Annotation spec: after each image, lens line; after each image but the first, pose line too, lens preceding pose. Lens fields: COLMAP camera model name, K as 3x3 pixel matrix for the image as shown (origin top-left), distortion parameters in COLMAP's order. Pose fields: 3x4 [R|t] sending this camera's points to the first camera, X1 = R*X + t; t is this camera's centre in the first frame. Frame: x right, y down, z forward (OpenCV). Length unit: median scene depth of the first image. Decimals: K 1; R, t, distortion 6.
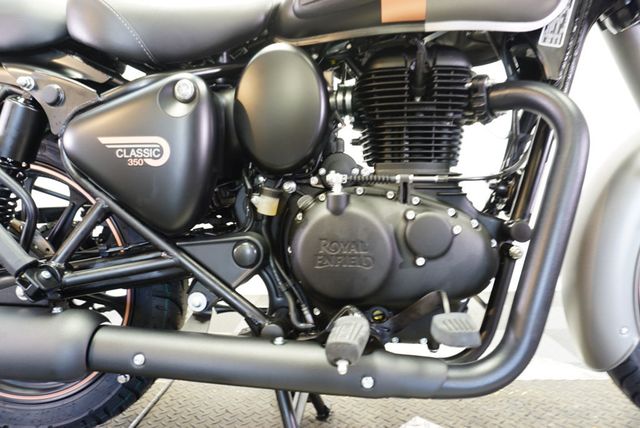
lens RADIAL K [[428.1, 0, 314.5], [0, 428.1, 214.5], [0, 0, 1]] dist [-0.047302, 0.032003]
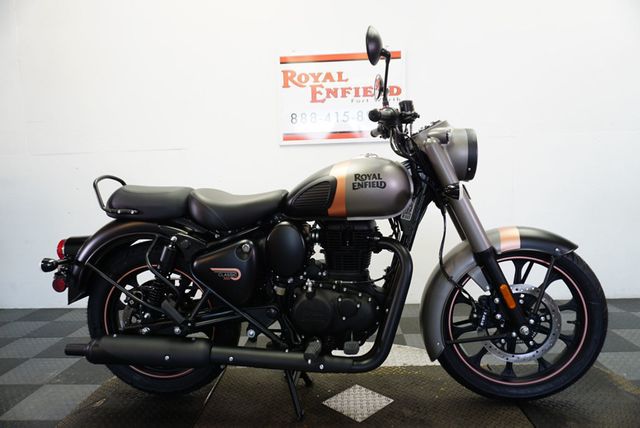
lens RADIAL K [[428.1, 0, 317.3], [0, 428.1, 214.1], [0, 0, 1]] dist [-0.047302, 0.032003]
pose [[0.999940, -0.009733, 0.005076, 0.079247], [0.009614, 0.999688, 0.023043, -0.491647], [-0.005298, -0.022993, 0.999722, -1.298463]]
